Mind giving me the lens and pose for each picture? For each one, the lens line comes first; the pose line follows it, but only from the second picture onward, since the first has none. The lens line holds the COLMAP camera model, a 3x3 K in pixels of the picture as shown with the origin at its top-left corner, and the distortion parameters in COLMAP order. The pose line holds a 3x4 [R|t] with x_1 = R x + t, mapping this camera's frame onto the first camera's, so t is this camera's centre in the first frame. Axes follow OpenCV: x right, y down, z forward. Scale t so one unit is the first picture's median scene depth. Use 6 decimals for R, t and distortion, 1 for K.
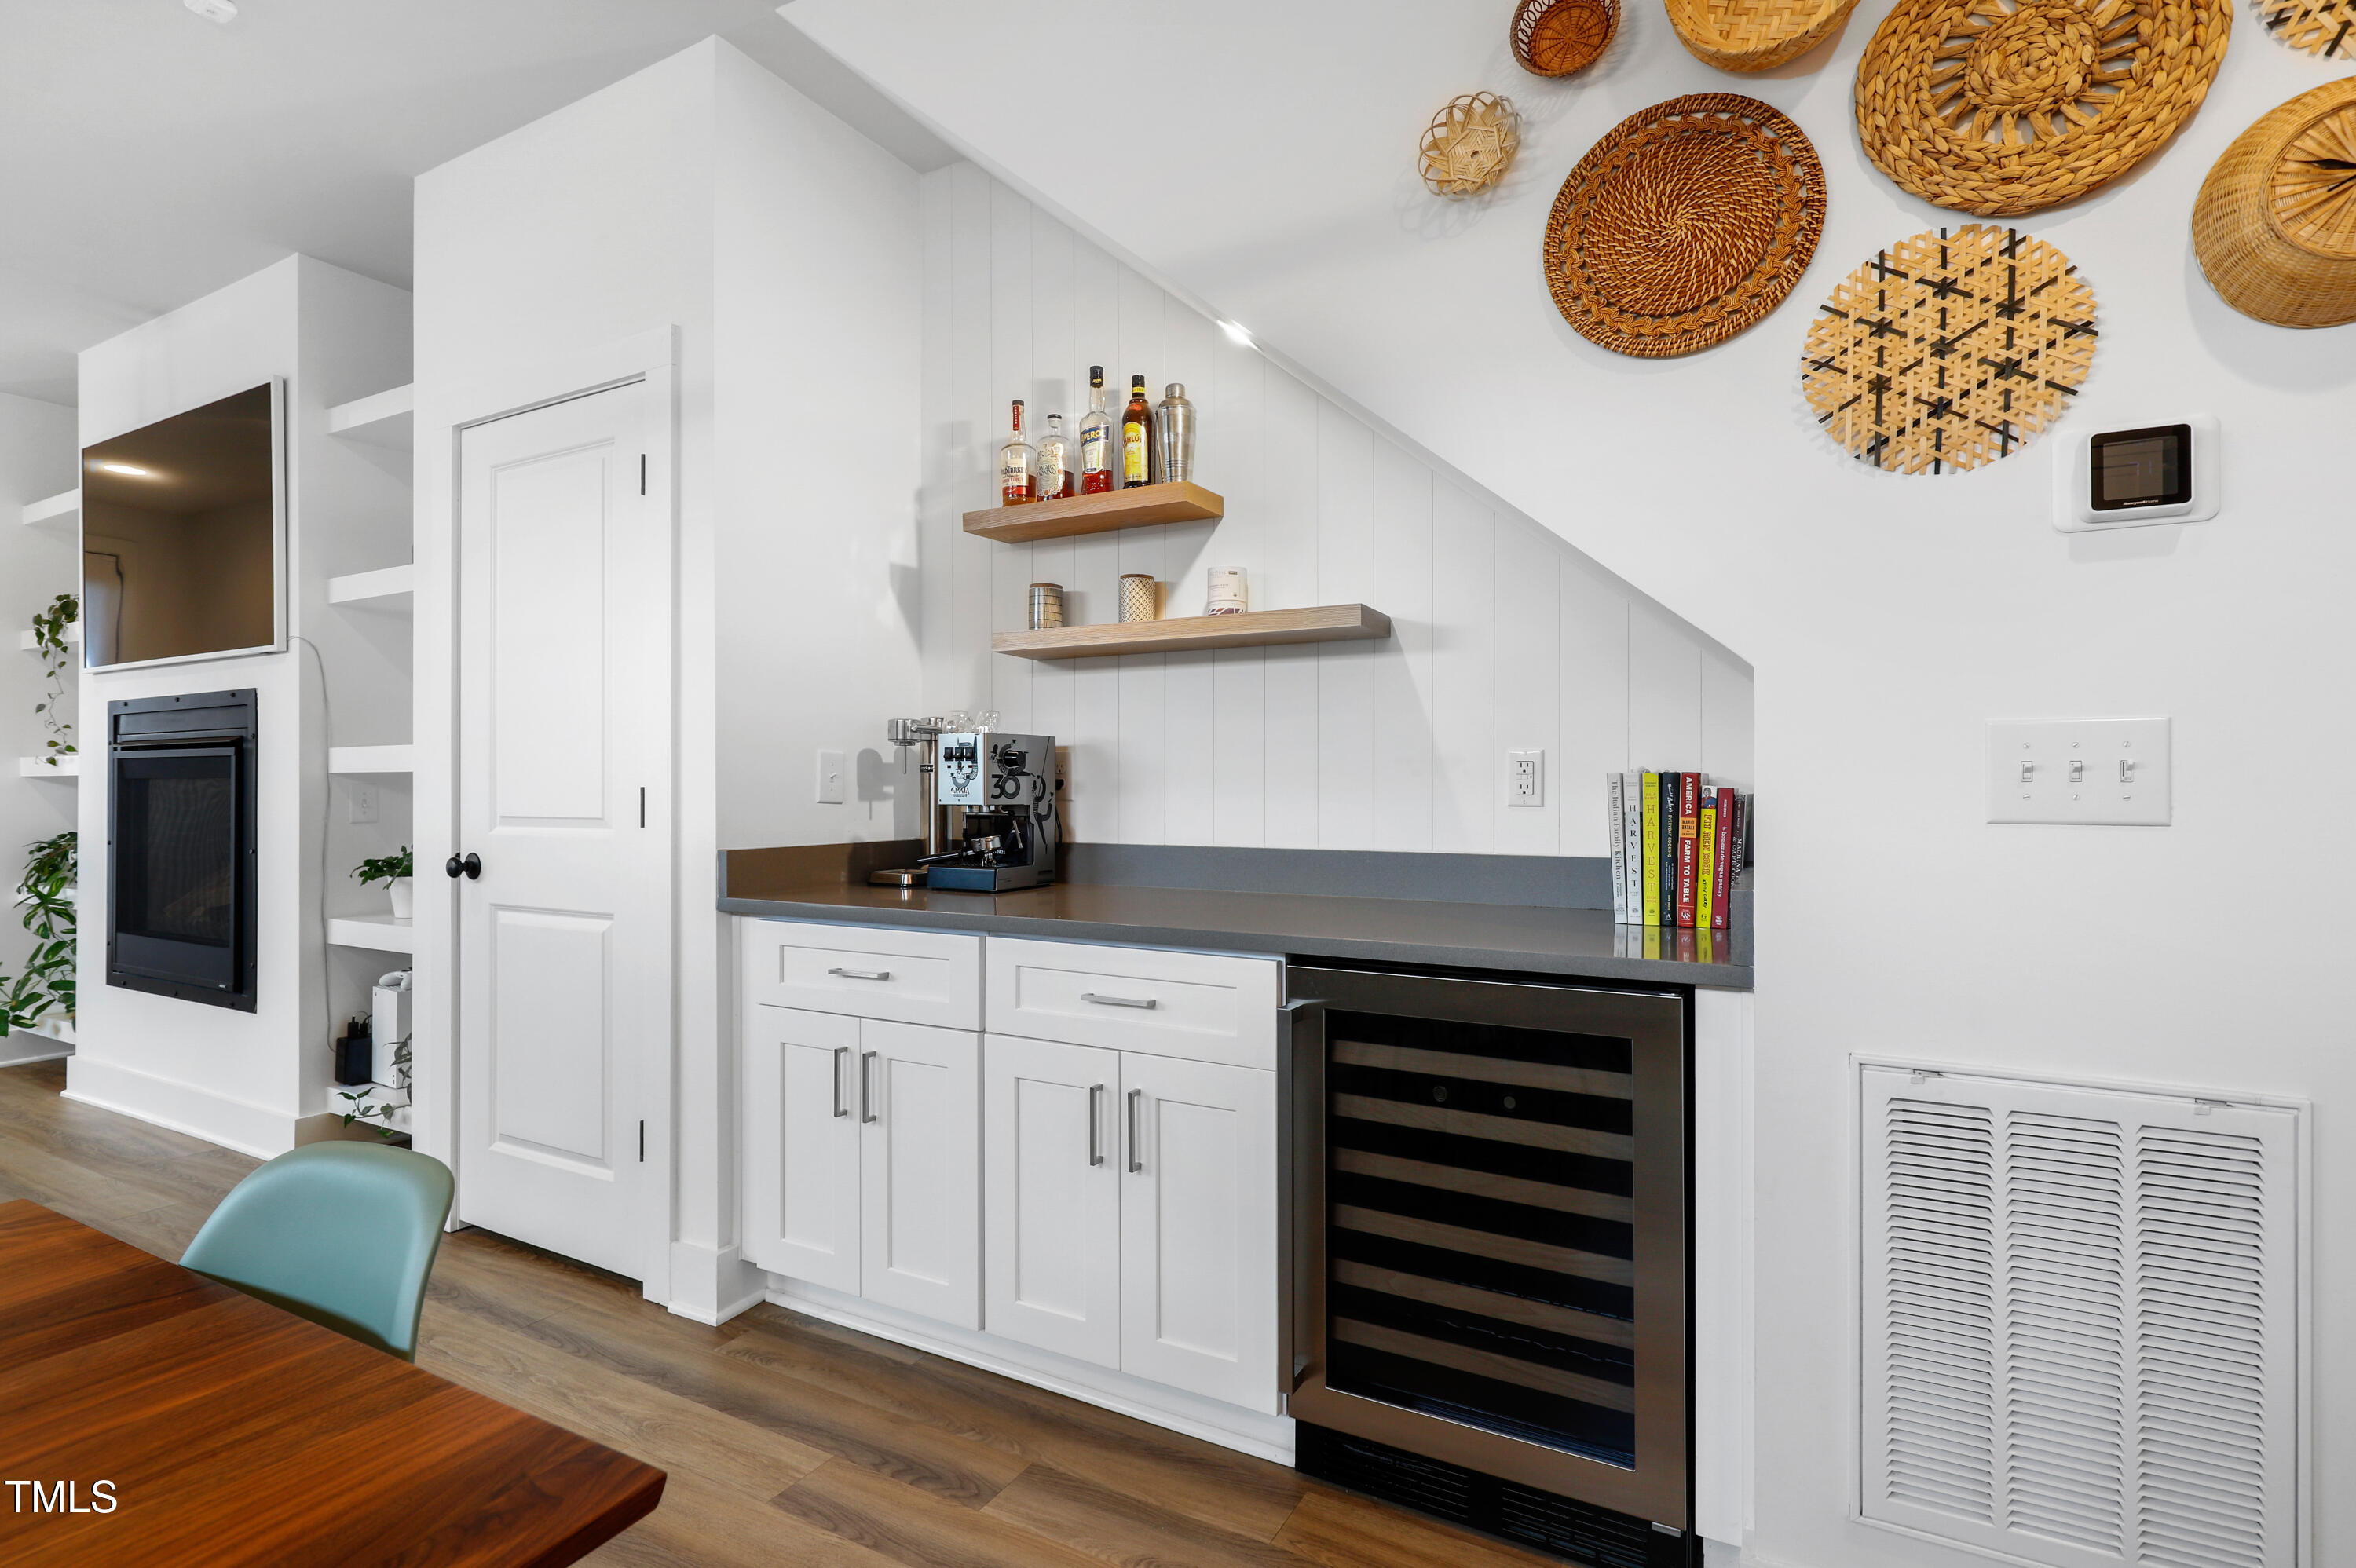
lens RADIAL K [[1031.9, 0, 1341.0], [0, 1031.9, 781.6], [0, 0, 1]] dist [-0.001753, -0.000079]
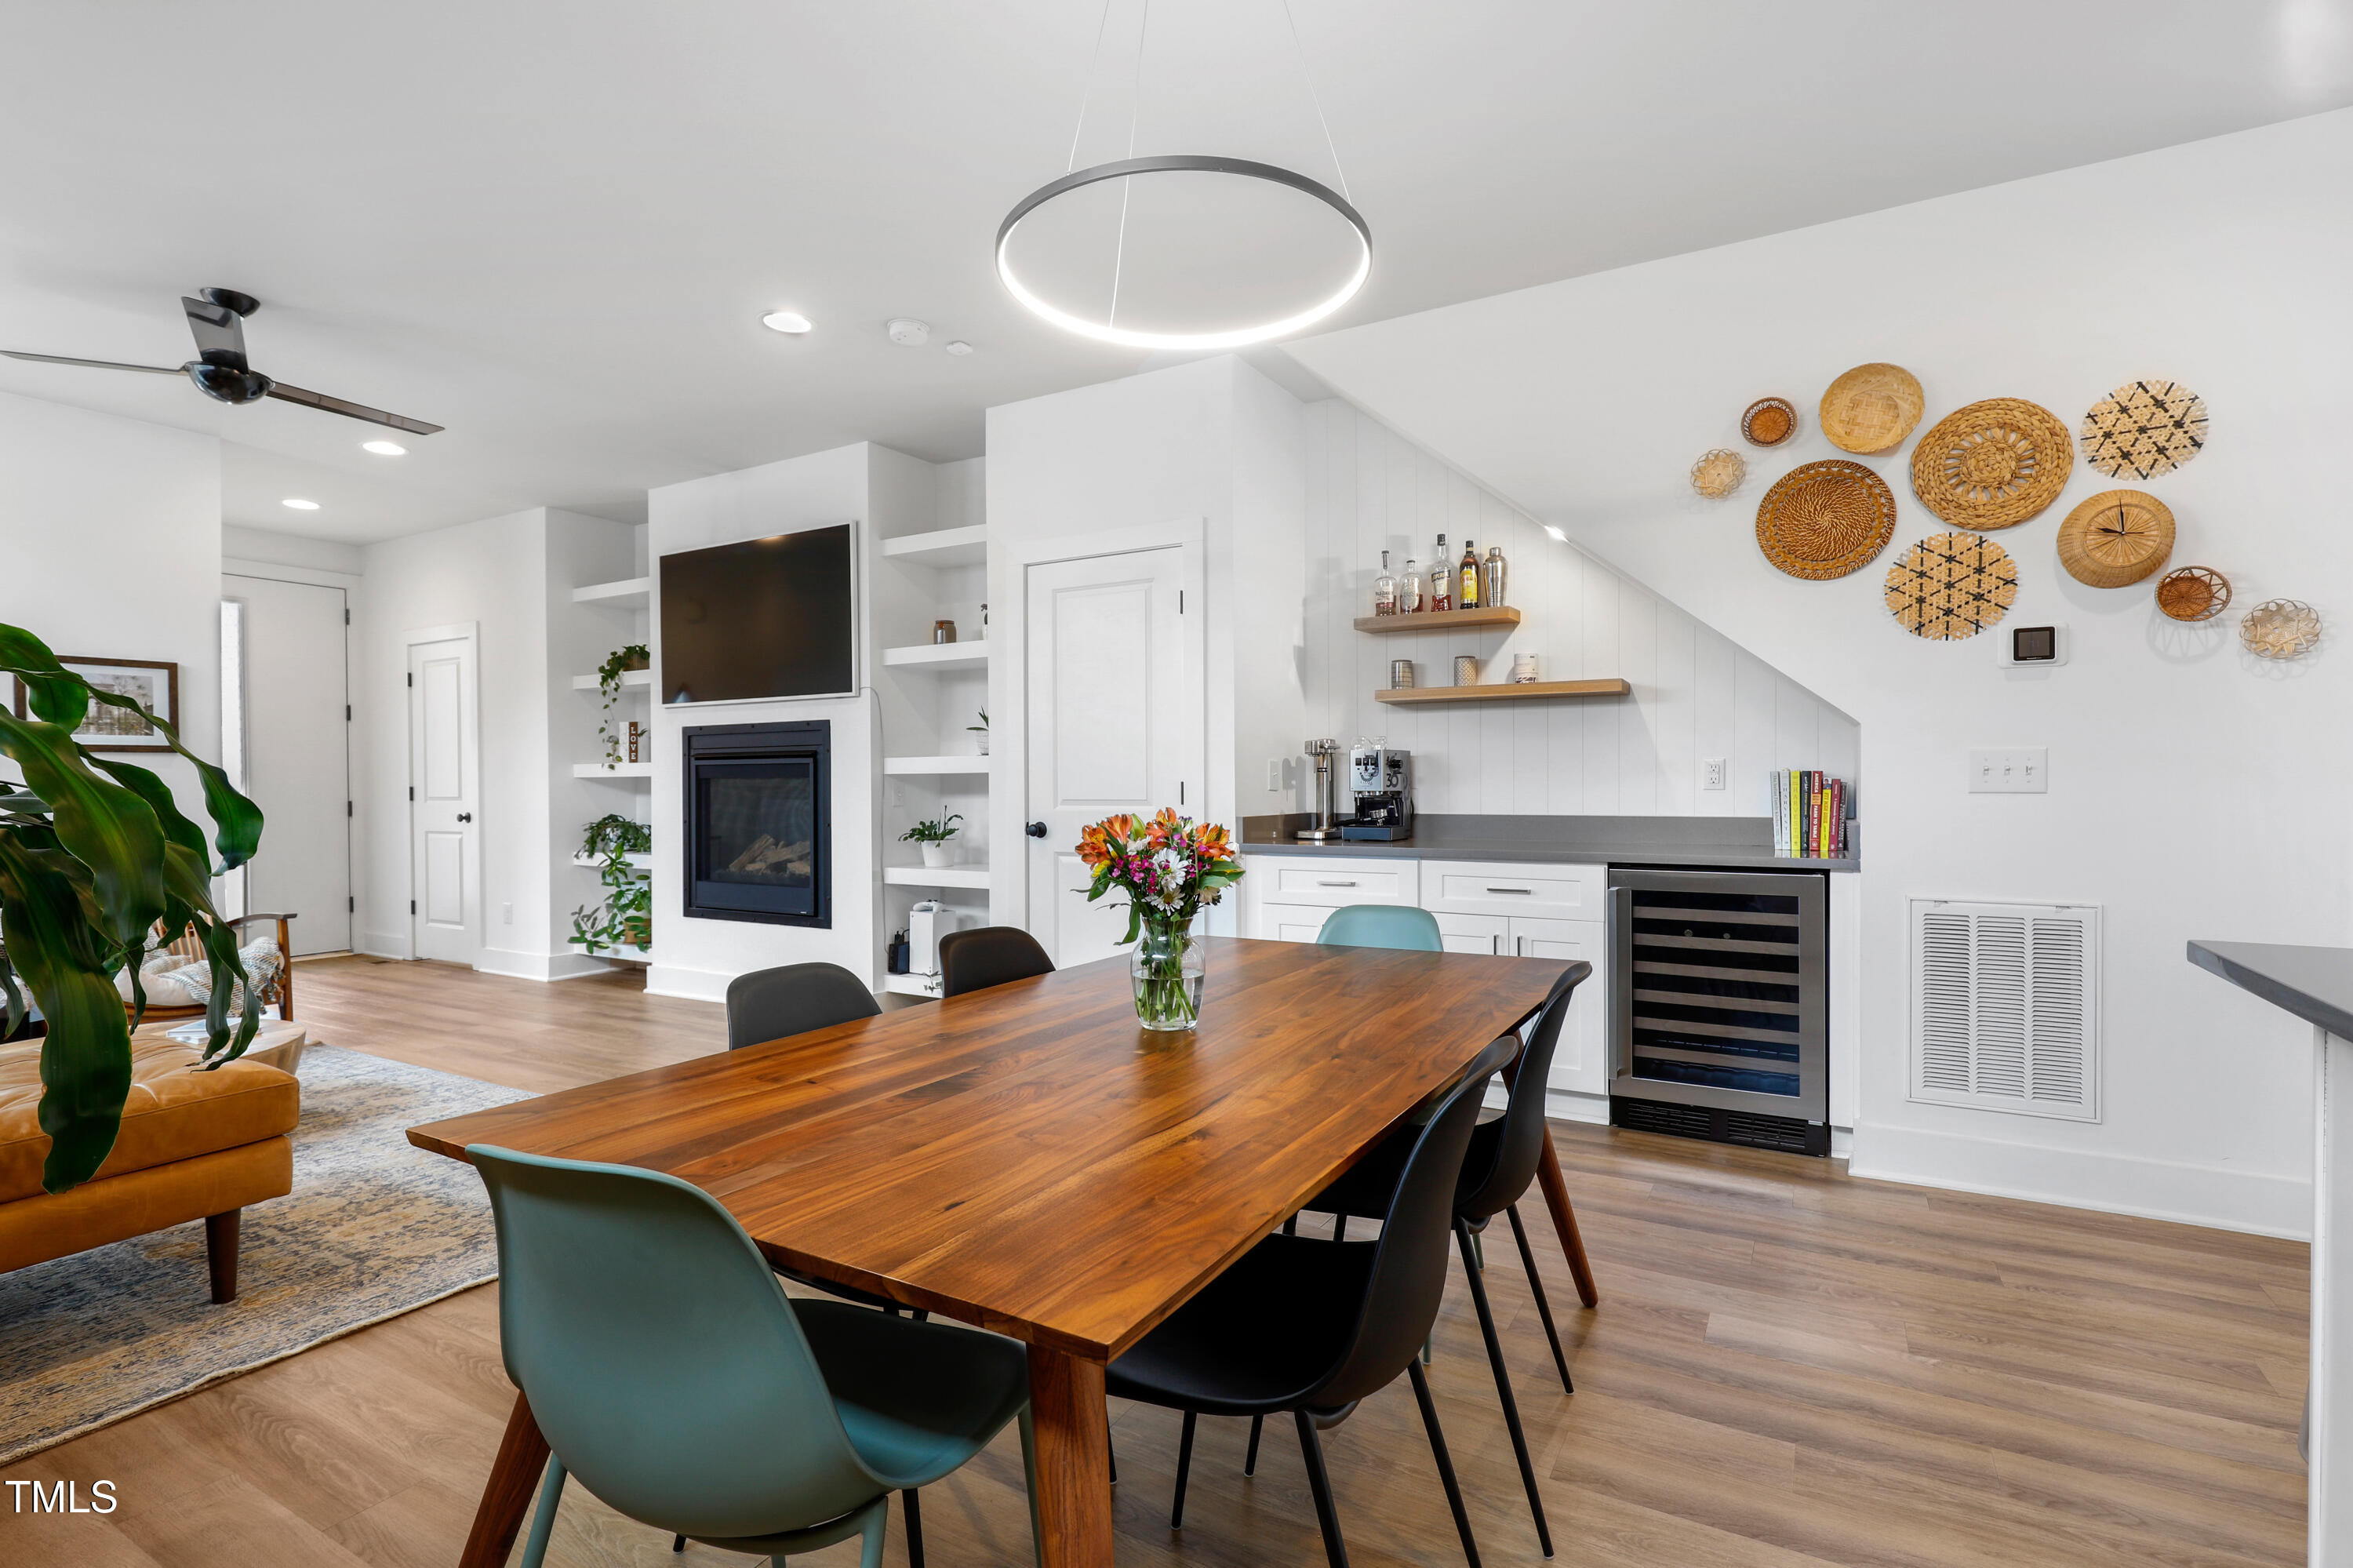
lens RADIAL K [[1082.0, 0, 1251.4], [0, 1082.0, 789.3], [0, 0, 1]] dist [-0.000609, -0.000352]
pose [[0.998355, -0.003629, -0.057213, -0.490340], [0.004207, 0.999941, 0.009978, 0.000724], [0.057174, -0.010202, 0.998312, -0.882477]]
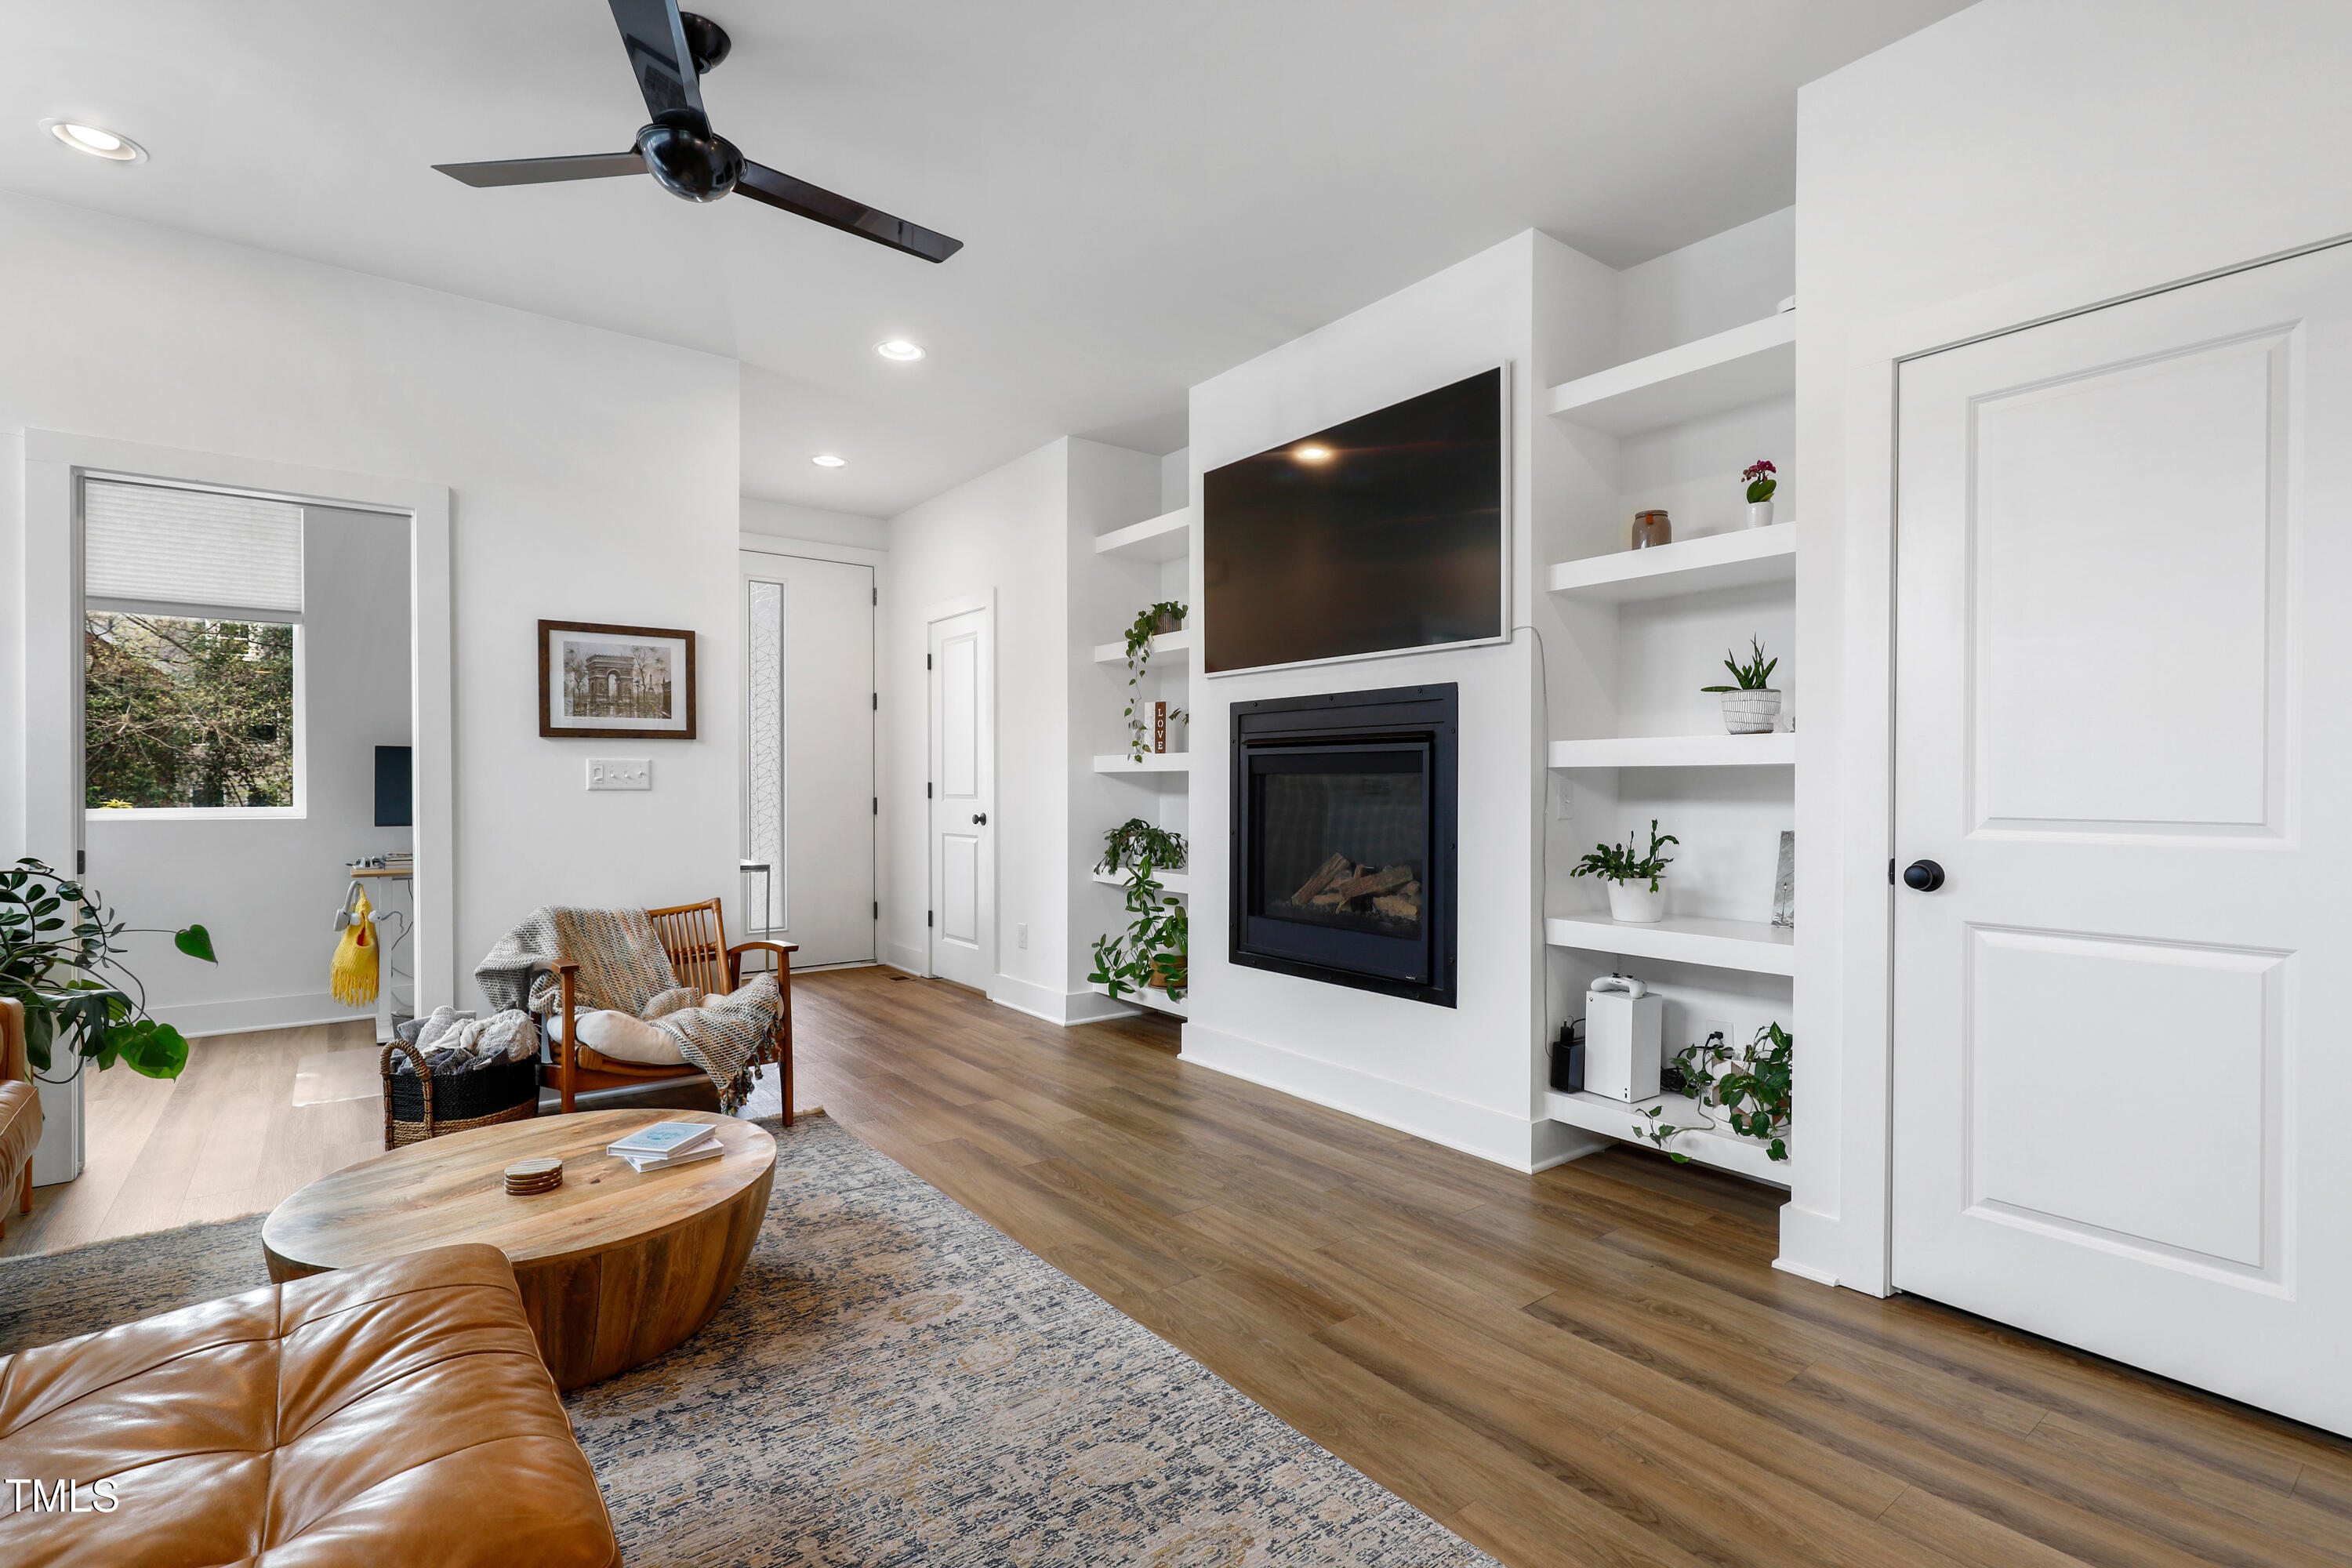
lens RADIAL K [[1081.5, 0, 1250.9], [0, 1081.5, 789.3], [0, 0, 1]] dist [-0.000609, -0.000352]
pose [[0.905570, 0.005872, -0.424157, -1.182660], [-0.002283, 0.999957, 0.008969, 0.005599], [0.424191, -0.007153, 0.905544, -0.049077]]
